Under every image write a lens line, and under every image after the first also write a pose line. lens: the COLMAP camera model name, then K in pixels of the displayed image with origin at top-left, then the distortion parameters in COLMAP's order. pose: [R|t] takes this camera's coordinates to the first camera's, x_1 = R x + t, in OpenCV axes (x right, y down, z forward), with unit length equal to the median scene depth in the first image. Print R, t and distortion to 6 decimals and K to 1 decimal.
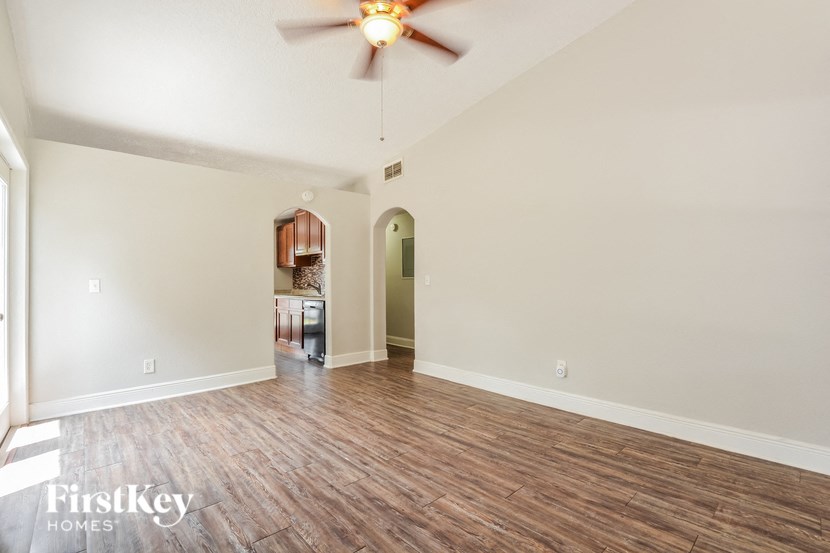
lens RADIAL K [[376.8, 0, 415.0], [0, 376.8, 276.5], [0, 0, 1]] dist [0.001170, 0.000065]
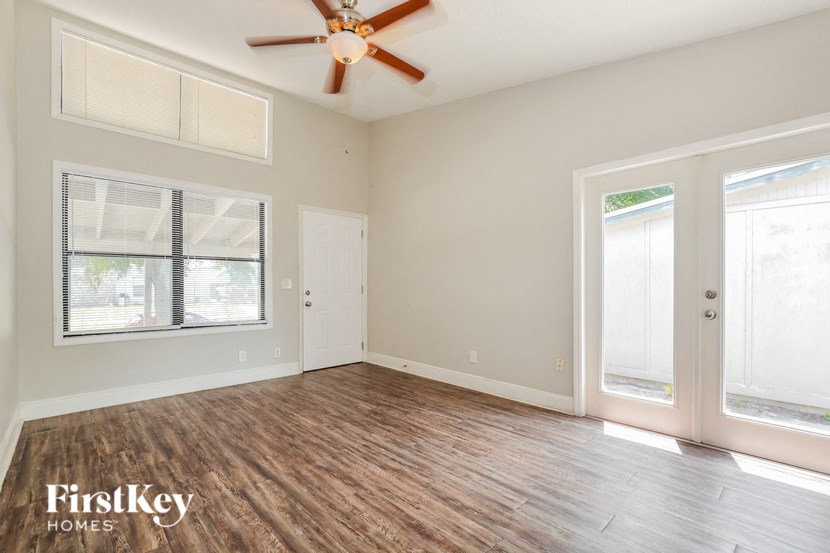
lens RADIAL K [[376.8, 0, 415.0], [0, 376.8, 276.5], [0, 0, 1]] dist [0.001170, 0.000065]
pose [[-0.999872, 0.010857, -0.011747, -0.249470], [0.011252, 0.999353, -0.034160, 0.028297], [0.011369, -0.034287, -0.999347, 1.964429]]
